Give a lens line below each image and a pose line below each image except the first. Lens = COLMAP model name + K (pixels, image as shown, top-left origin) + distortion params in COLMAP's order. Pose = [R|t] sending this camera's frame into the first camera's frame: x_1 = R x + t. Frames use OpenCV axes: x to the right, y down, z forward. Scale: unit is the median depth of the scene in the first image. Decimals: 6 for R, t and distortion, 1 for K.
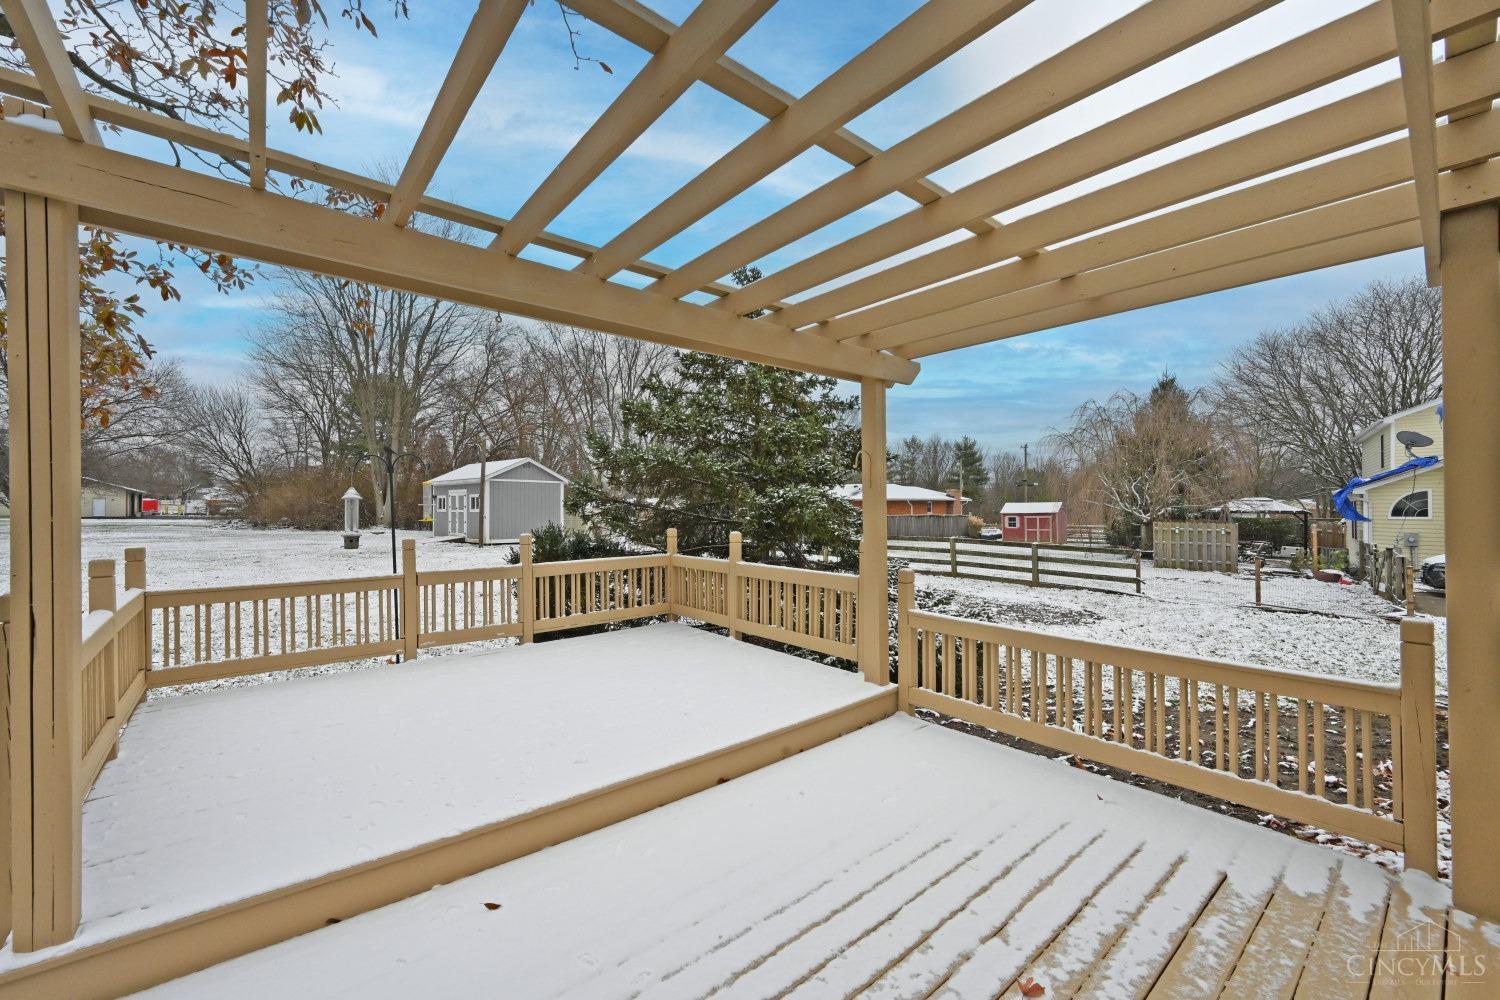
lens RADIAL K [[599.7, 0, 751.6], [0, 599.7, 502.5], [0, 0, 1]] dist [-0.001948, -0.000436]
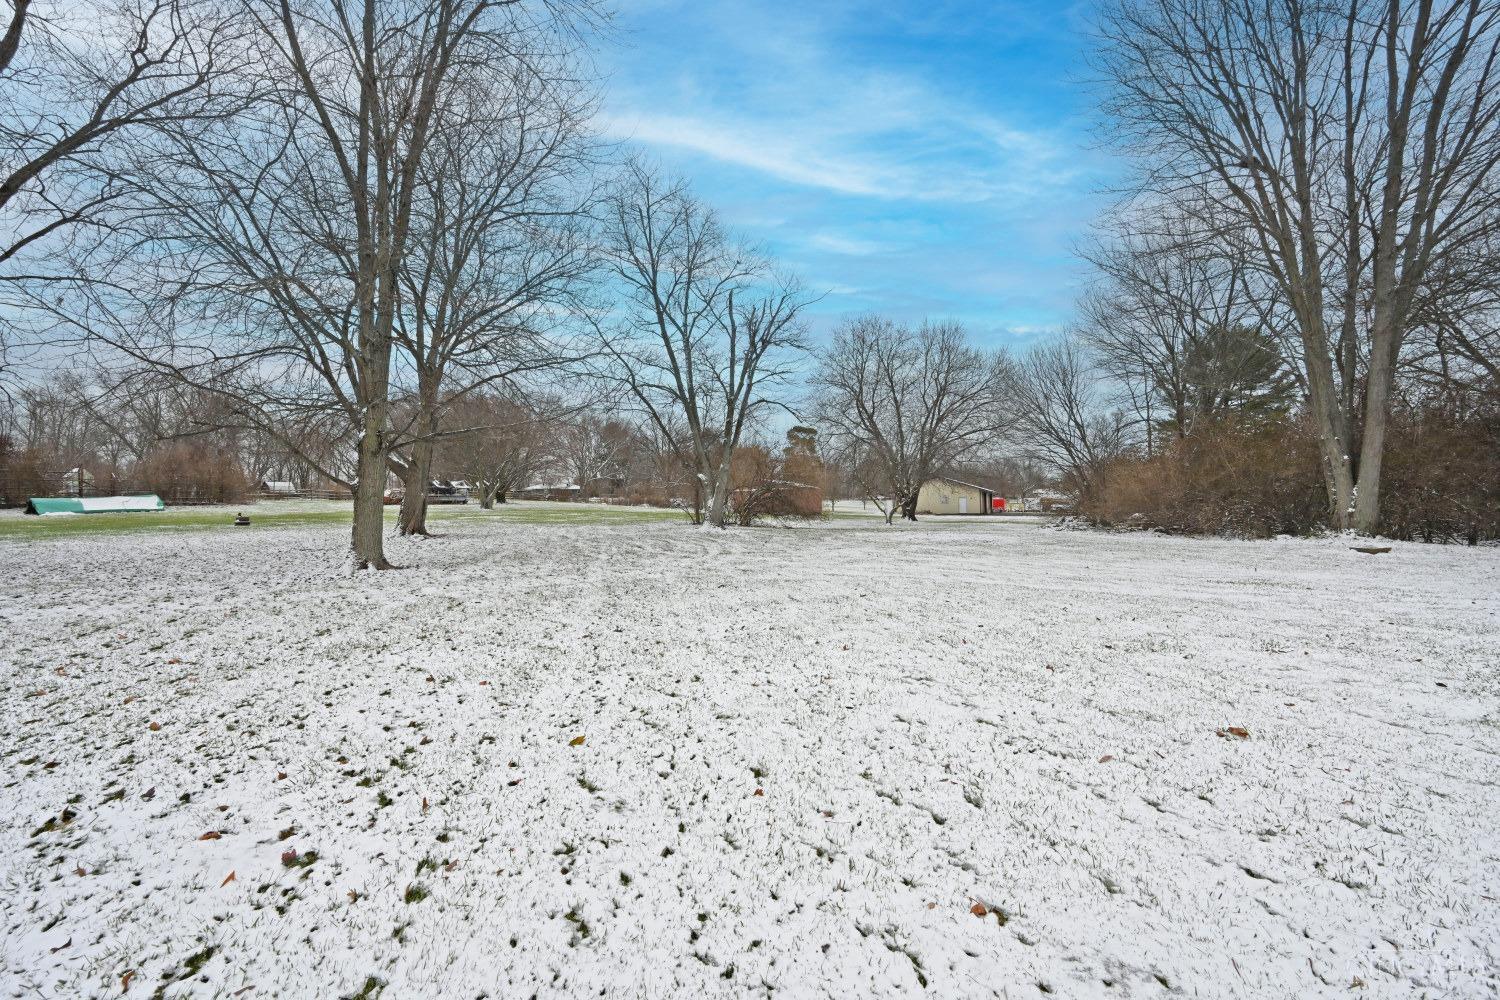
lens RADIAL K [[599.7, 0, 751.6], [0, 599.7, 502.5], [0, 0, 1]] dist [-0.001948, -0.000436]
pose [[0.372223, -0.019408, -0.927940, -0.463276], [0.024480, 0.999639, -0.011088, 0.014739], [0.927820, -0.018589, 0.372564, 0.520525]]
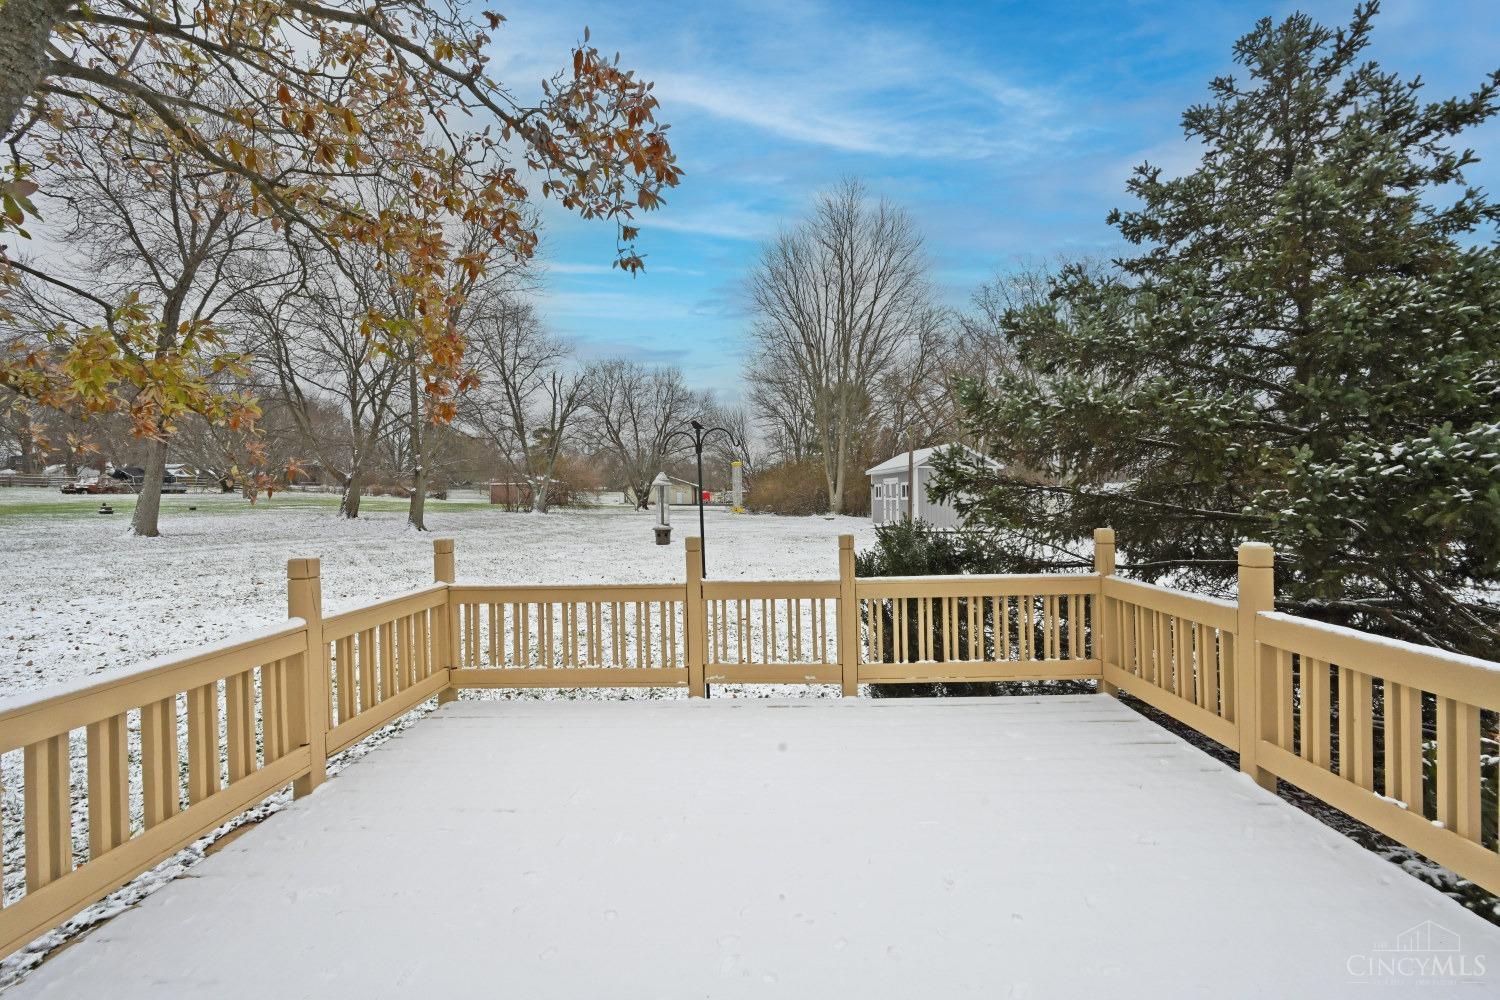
lens RADIAL K [[587.8, 0, 756.2], [0, 587.8, 496.0], [0, 0, 1]] dist [-0.002209, -0.000198]
pose [[0.754244, -0.008939, -0.656534, -0.004531], [0.015476, 0.999872, 0.004164, 0.001471], [0.656412, -0.013301, 0.754285, 0.097190]]
